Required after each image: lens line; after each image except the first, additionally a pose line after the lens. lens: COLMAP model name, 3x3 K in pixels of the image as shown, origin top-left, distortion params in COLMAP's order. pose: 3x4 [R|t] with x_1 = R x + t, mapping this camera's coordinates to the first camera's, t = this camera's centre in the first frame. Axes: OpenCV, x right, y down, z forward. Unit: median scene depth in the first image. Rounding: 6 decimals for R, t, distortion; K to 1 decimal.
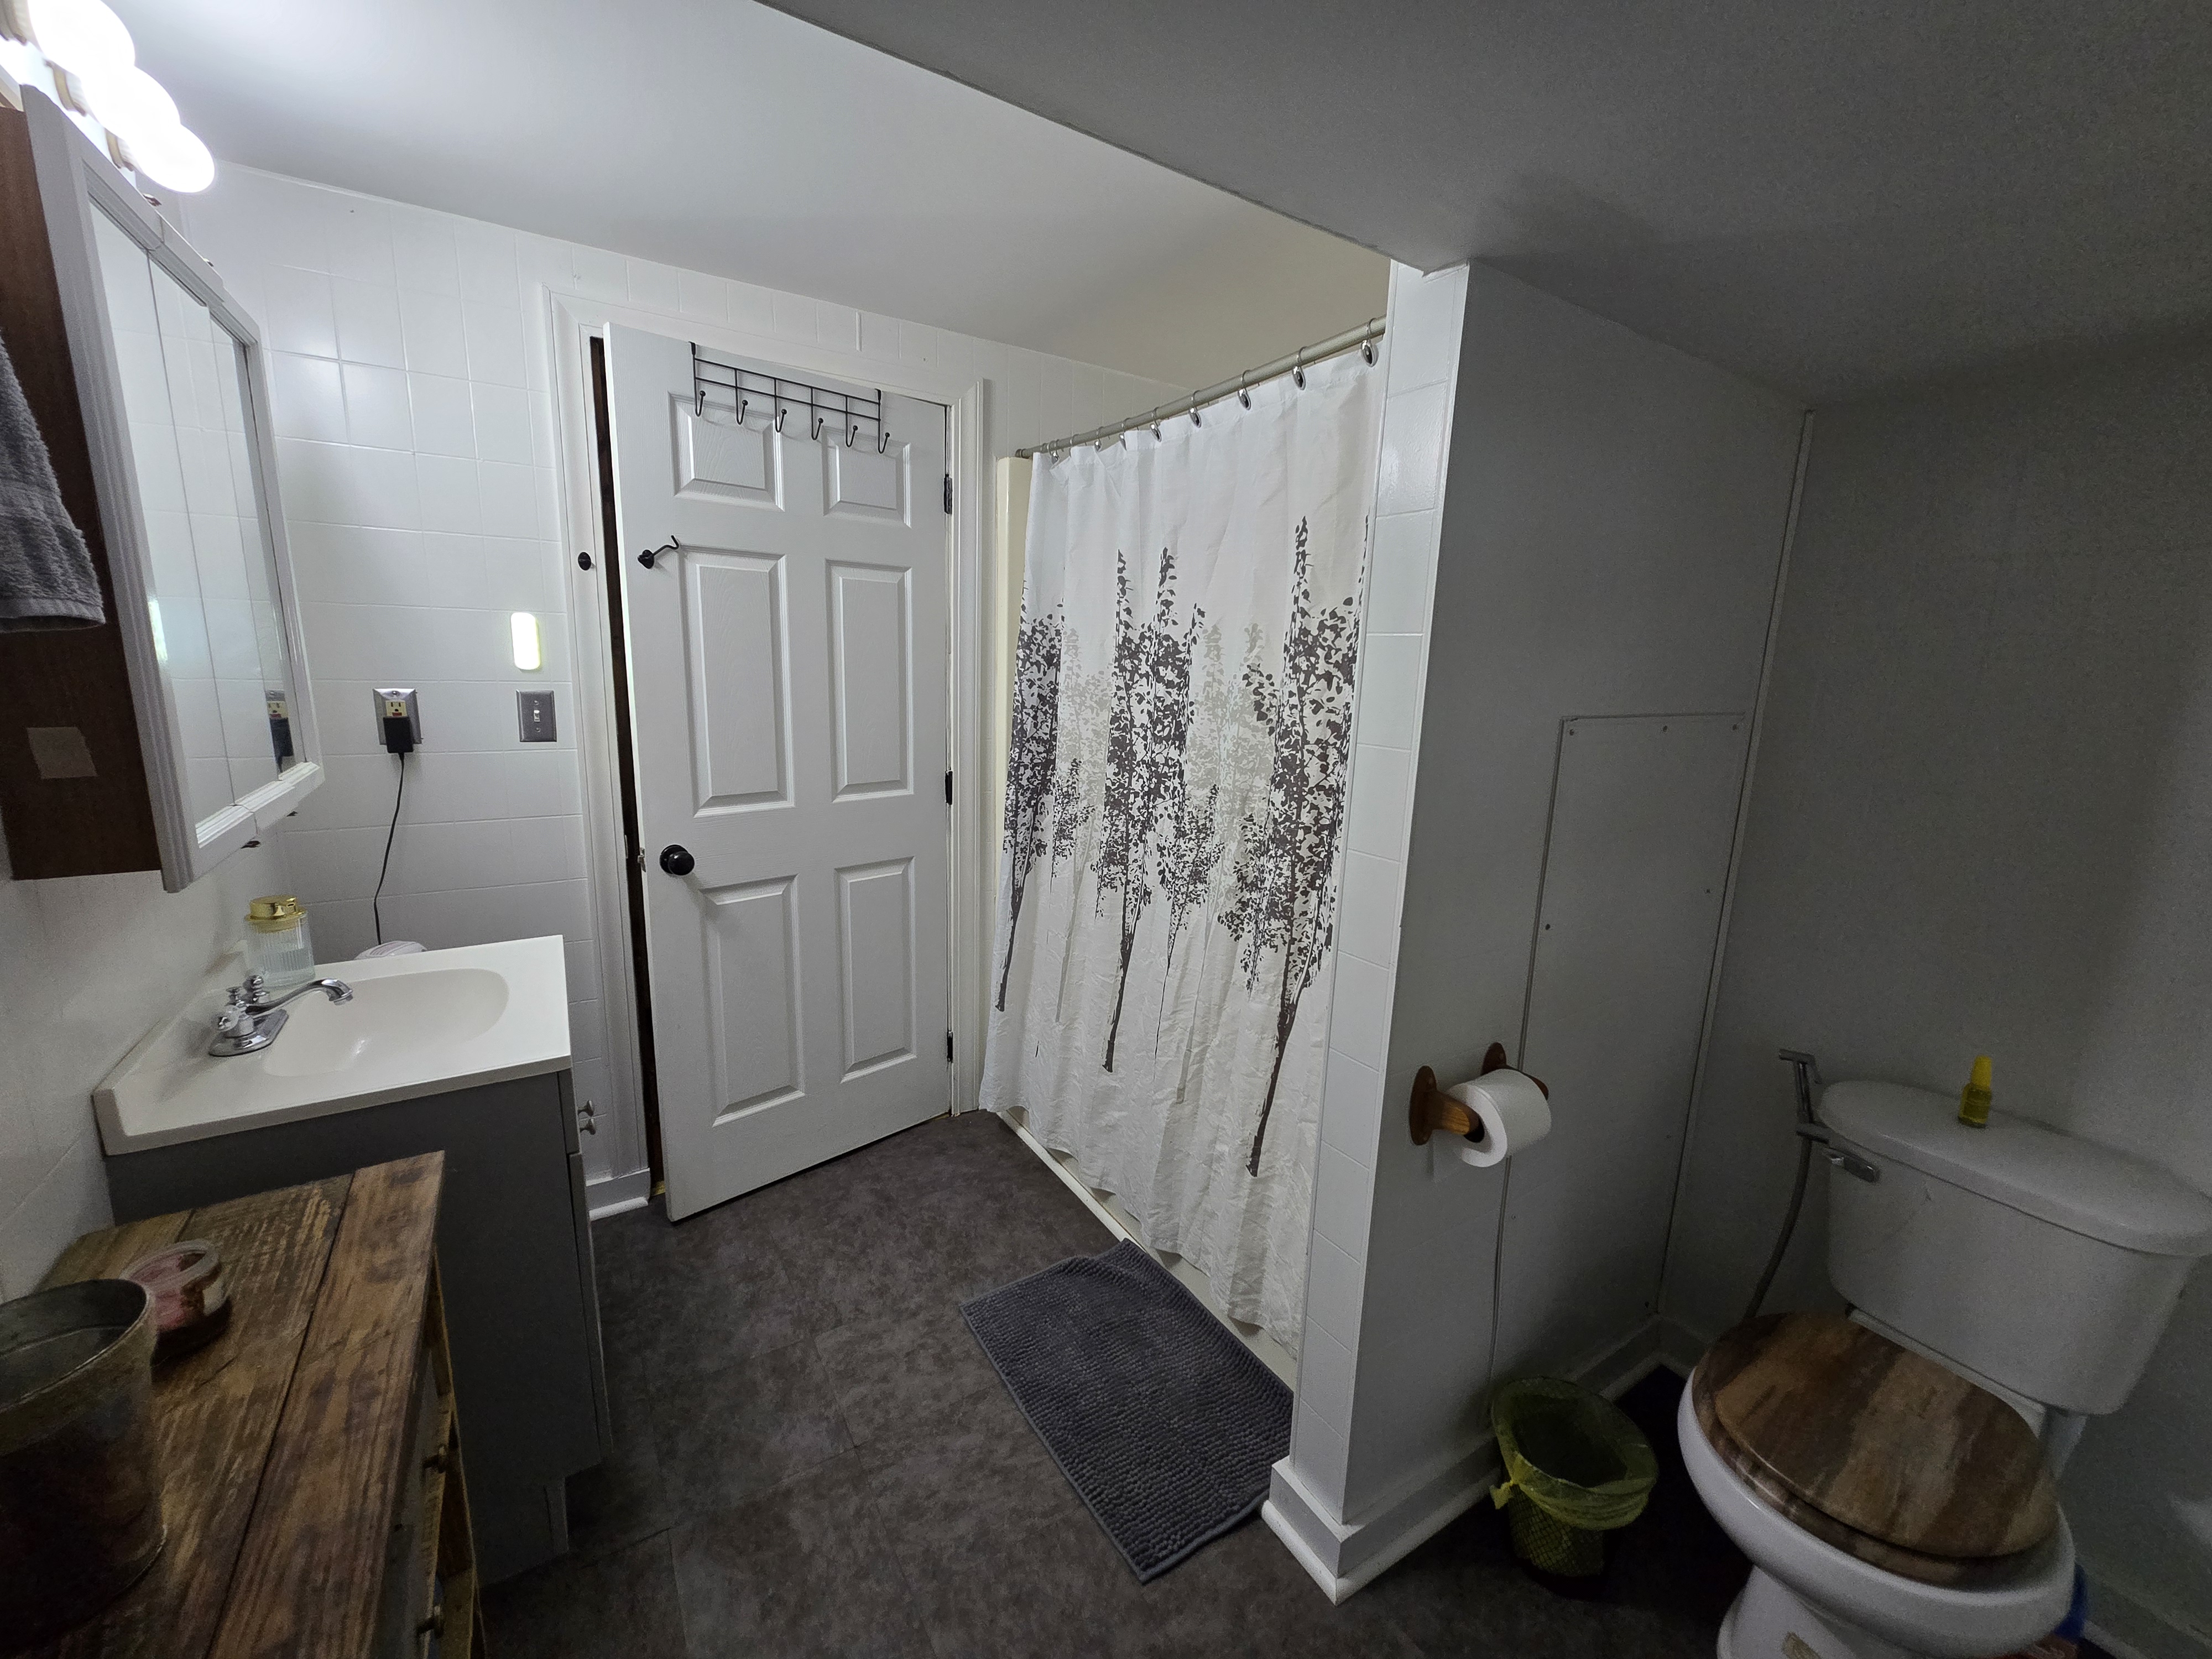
lens RADIAL K [[897.1, 0, 1106.0], [0, 897.1, 829.5], [0, 0, 1]] dist [-0.011036, 0.005427]
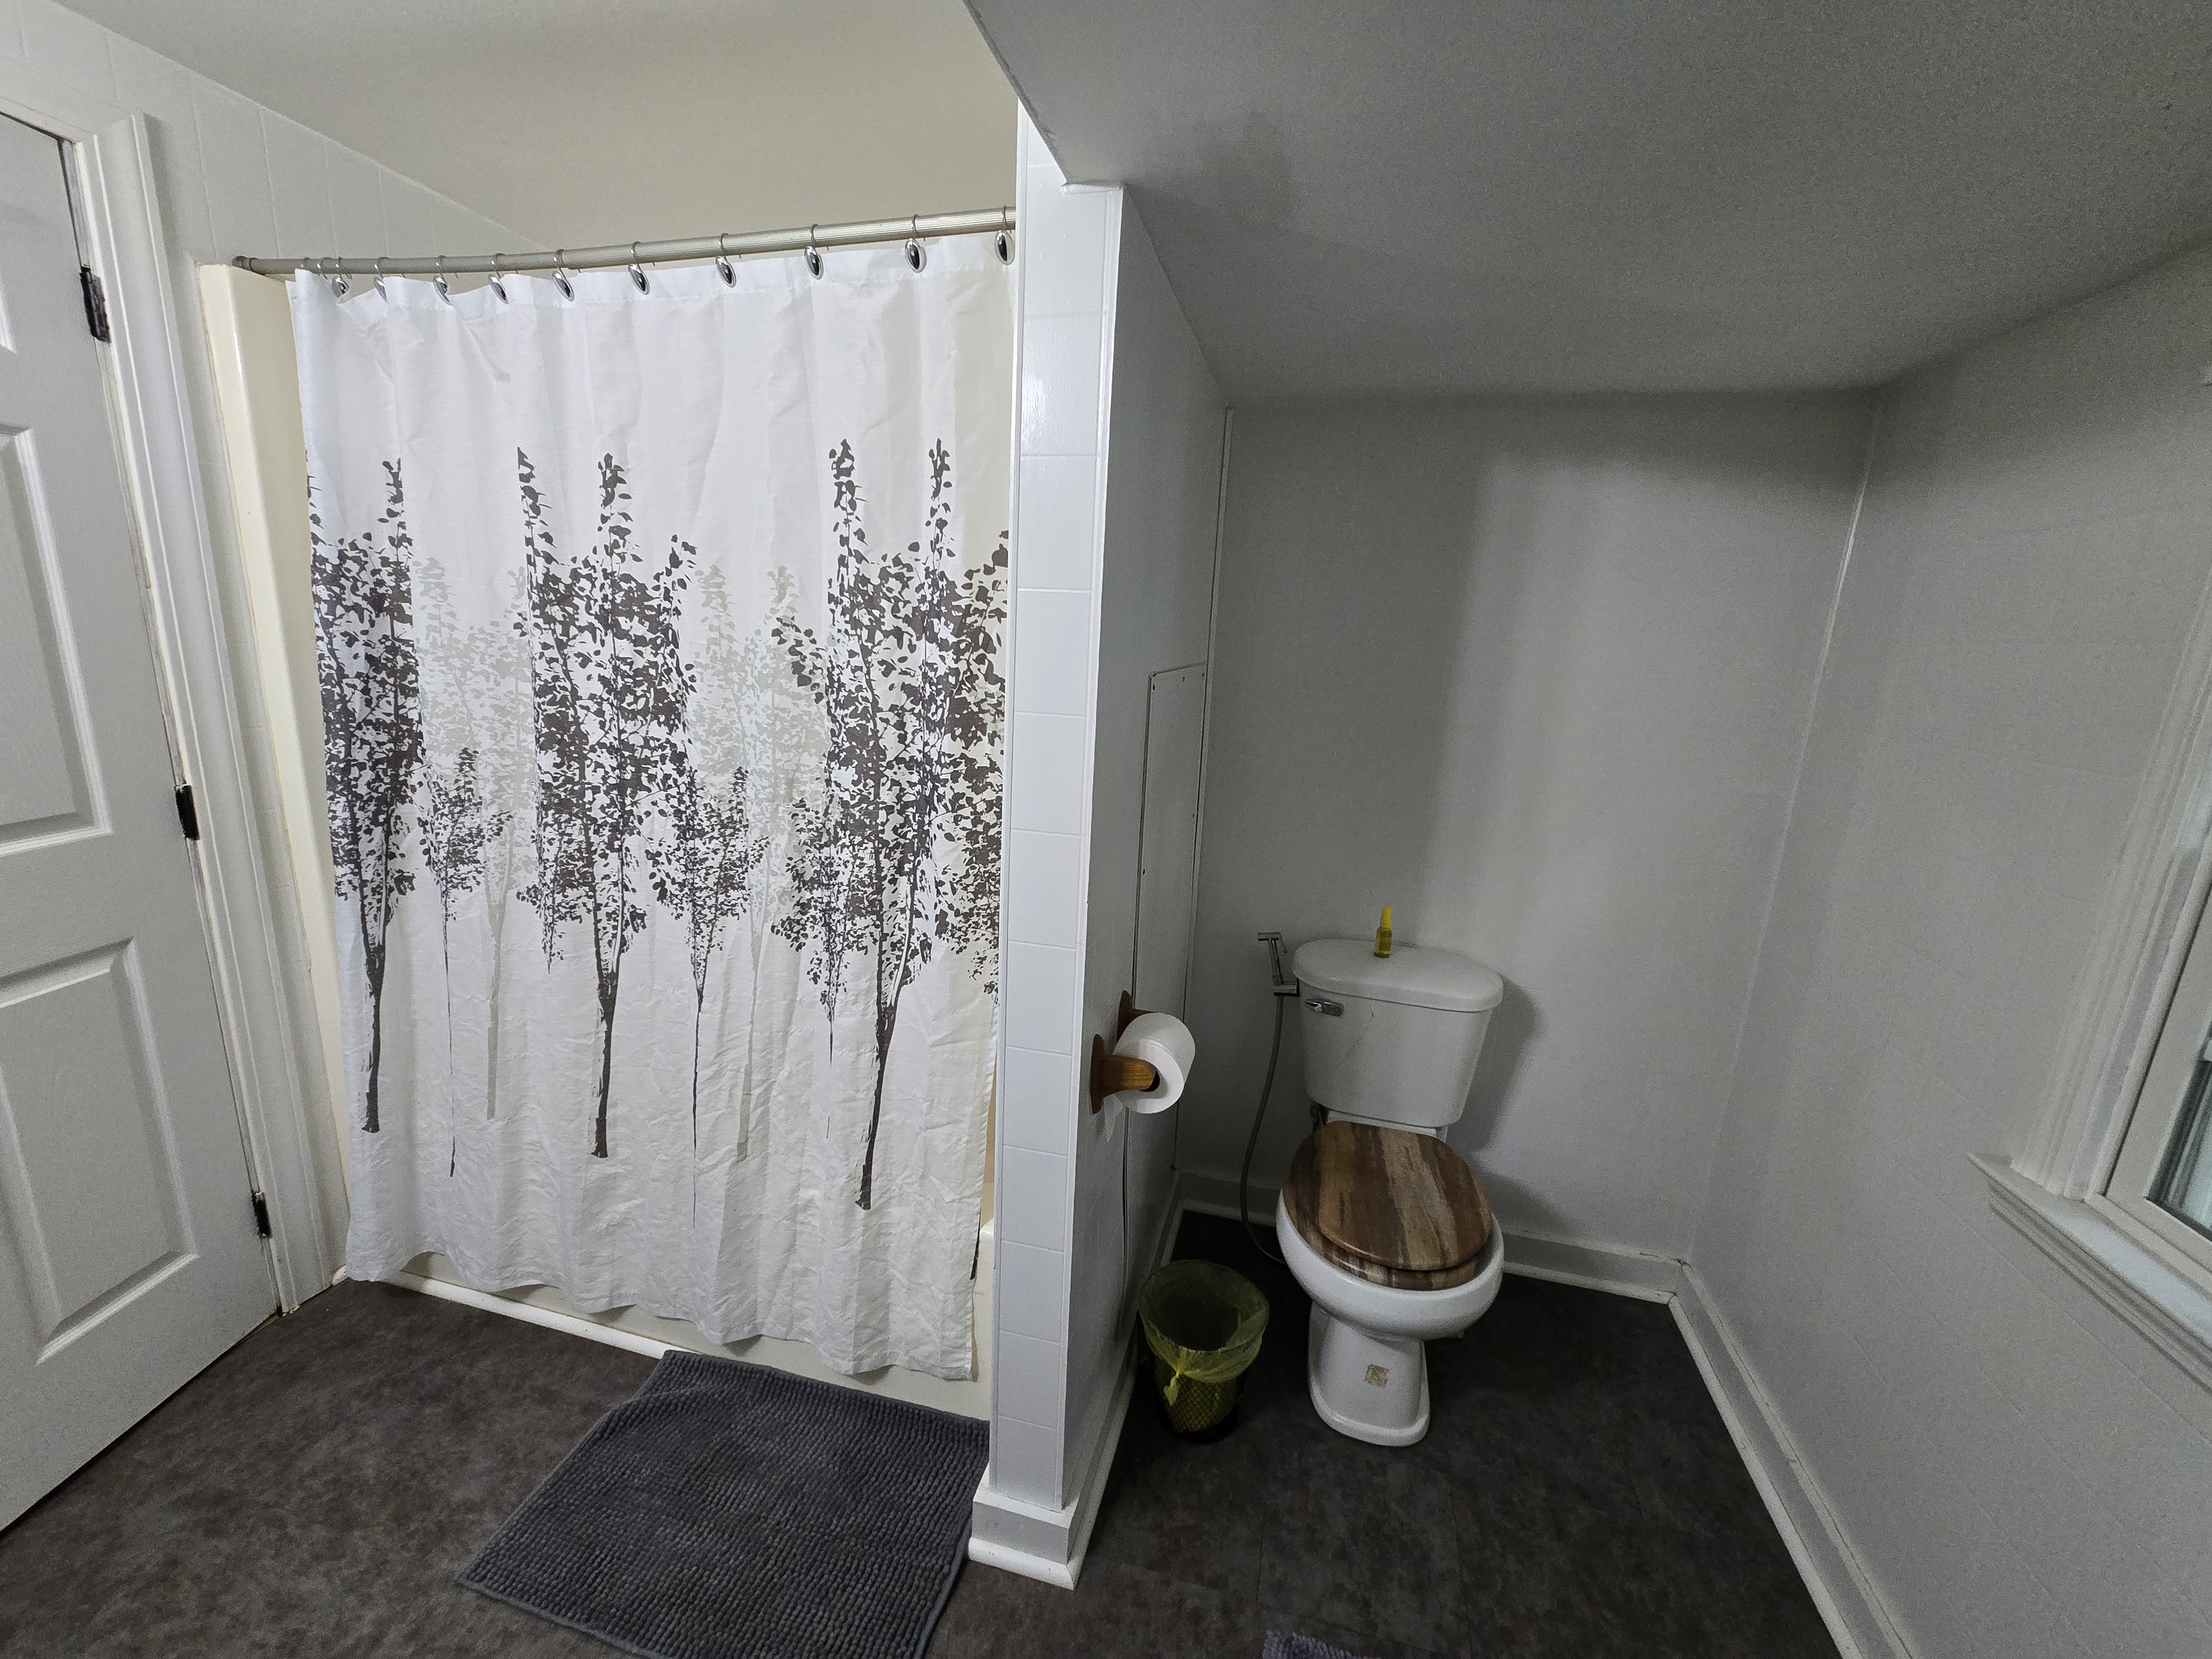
lens RADIAL K [[909.0, 0, 1106.0], [0, 909.0, 829.5], [0, 0, 1]] dist [-0.000700, -0.000180]
pose [[0.726283, -0.151184, 0.670565, -0.189219], [0.110226, 0.988505, 0.103481, -0.042137], [-0.678501, -0.001243, 0.734598, 0.176151]]
